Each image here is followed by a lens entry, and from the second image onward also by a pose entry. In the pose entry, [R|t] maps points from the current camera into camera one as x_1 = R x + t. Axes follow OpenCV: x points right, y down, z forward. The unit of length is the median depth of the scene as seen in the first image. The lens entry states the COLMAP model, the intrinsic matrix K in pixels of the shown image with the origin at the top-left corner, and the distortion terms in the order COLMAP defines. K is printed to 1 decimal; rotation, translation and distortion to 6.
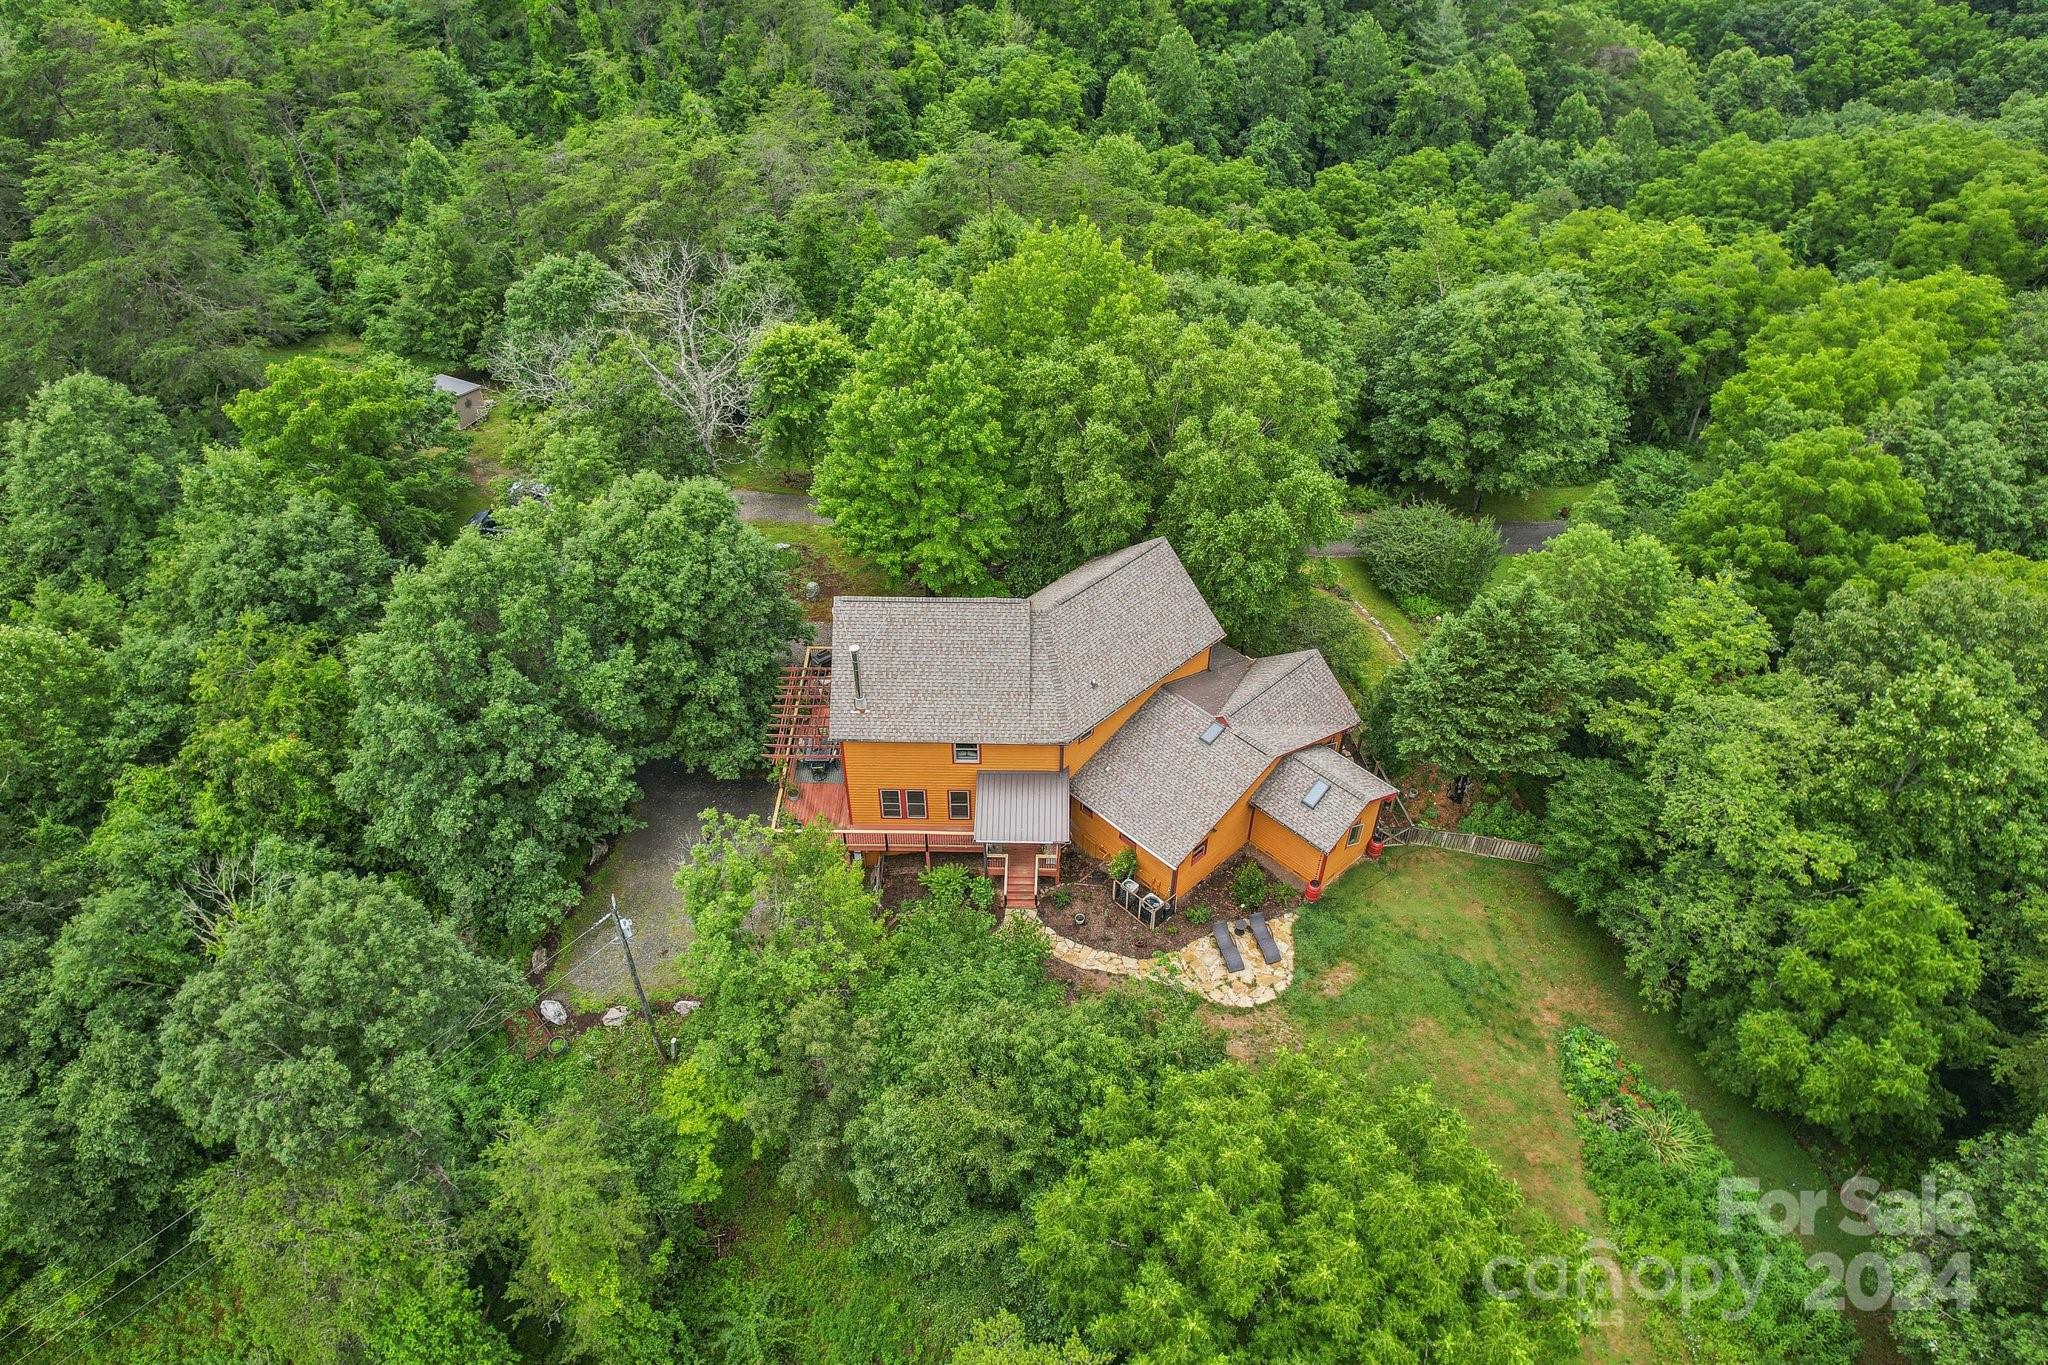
lens RADIAL K [[1384.2, 0, 1021.9], [0, 1384.2, 650.7], [0, 0, 1]] dist [-0.070780, 0.061360]
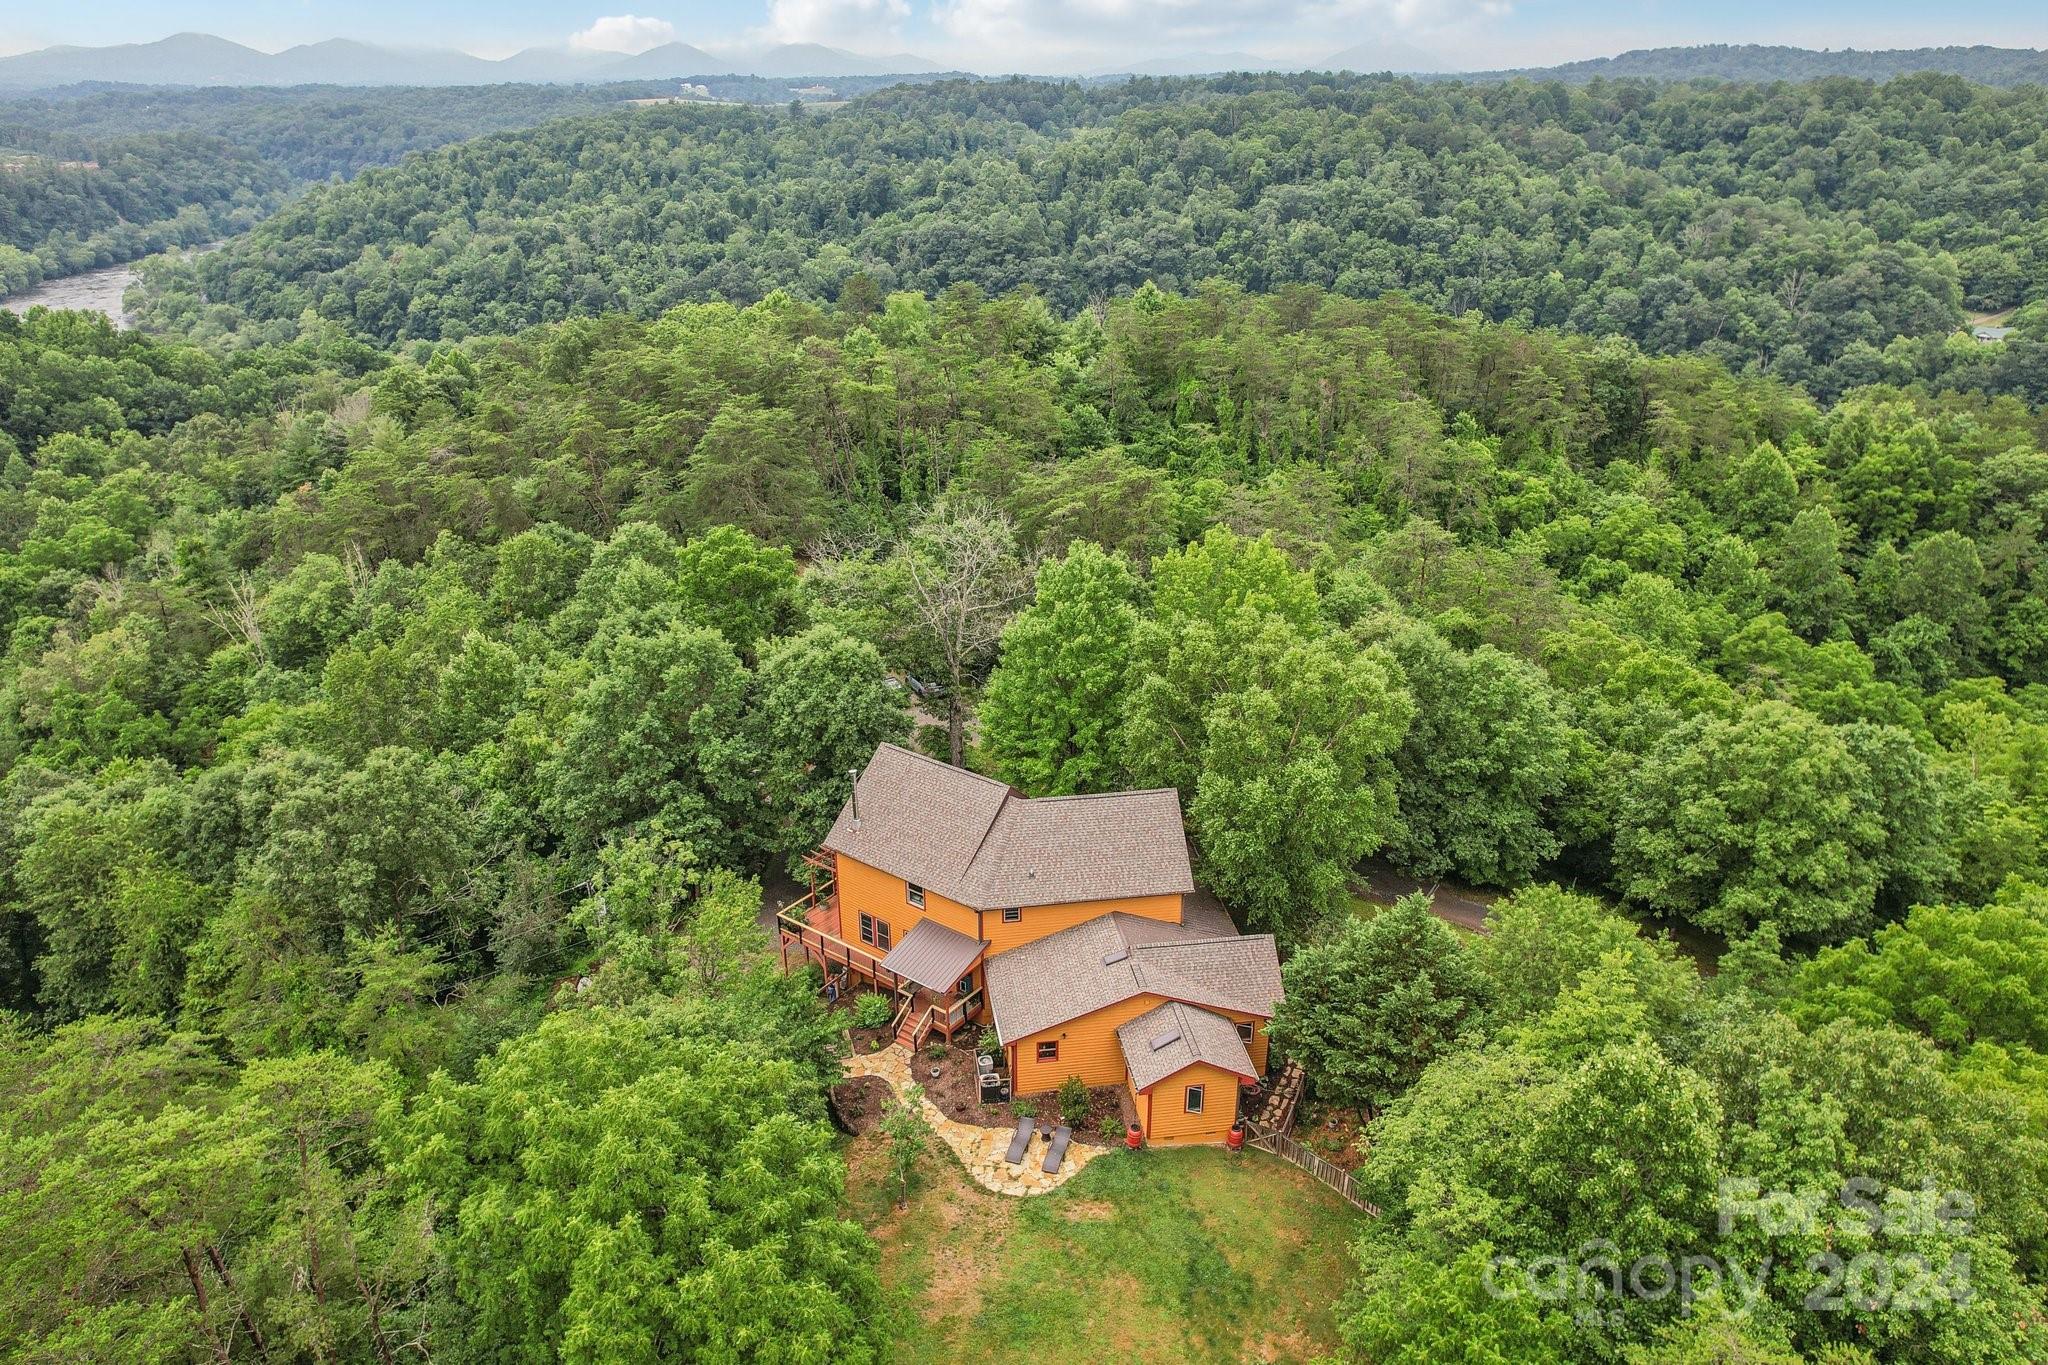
lens RADIAL K [[1384.2, 0, 1021.9], [0, 1384.2, 650.7], [0, 0, 1]] dist [-0.070780, 0.061360]
pose [[0.815273, 0.216284, -0.537170, 0.598558], [-0.368797, 0.909105, -0.193691, 0.076951], [0.446452, 0.356017, 0.820934, 0.025085]]
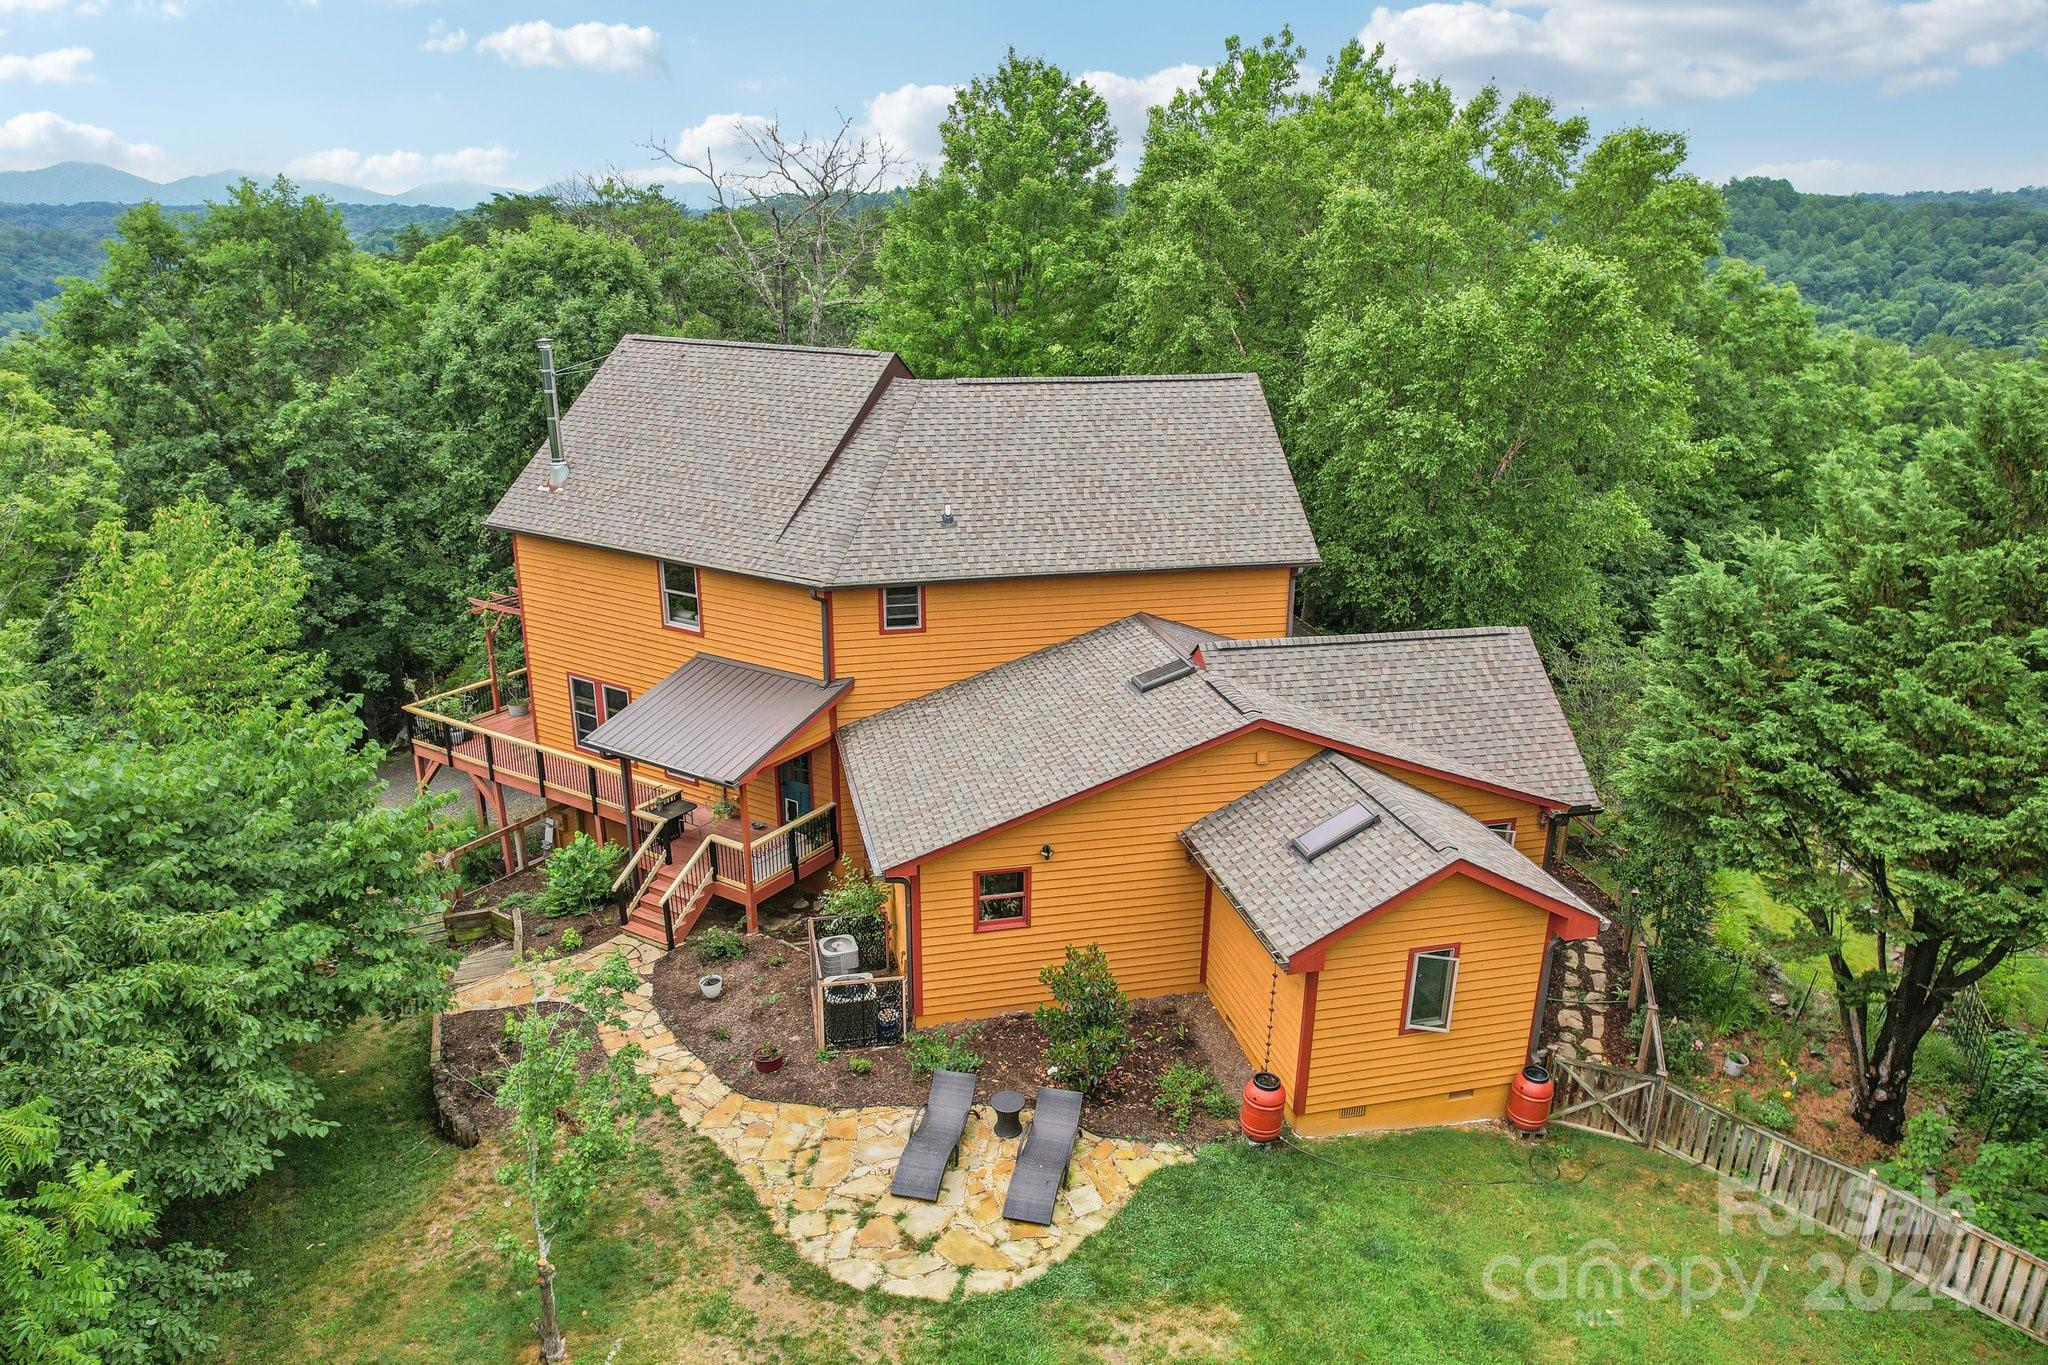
lens RADIAL K [[1384.2, 0, 1021.9], [0, 1384.2, 650.7], [0, 0, 1]] dist [-0.070780, 0.061360]
pose [[0.859844, 0.168725, -0.481871, 0.305170], [-0.335213, 0.898459, -0.283557, 0.187926], [0.385098, 0.405344, 0.829093, 0.639032]]
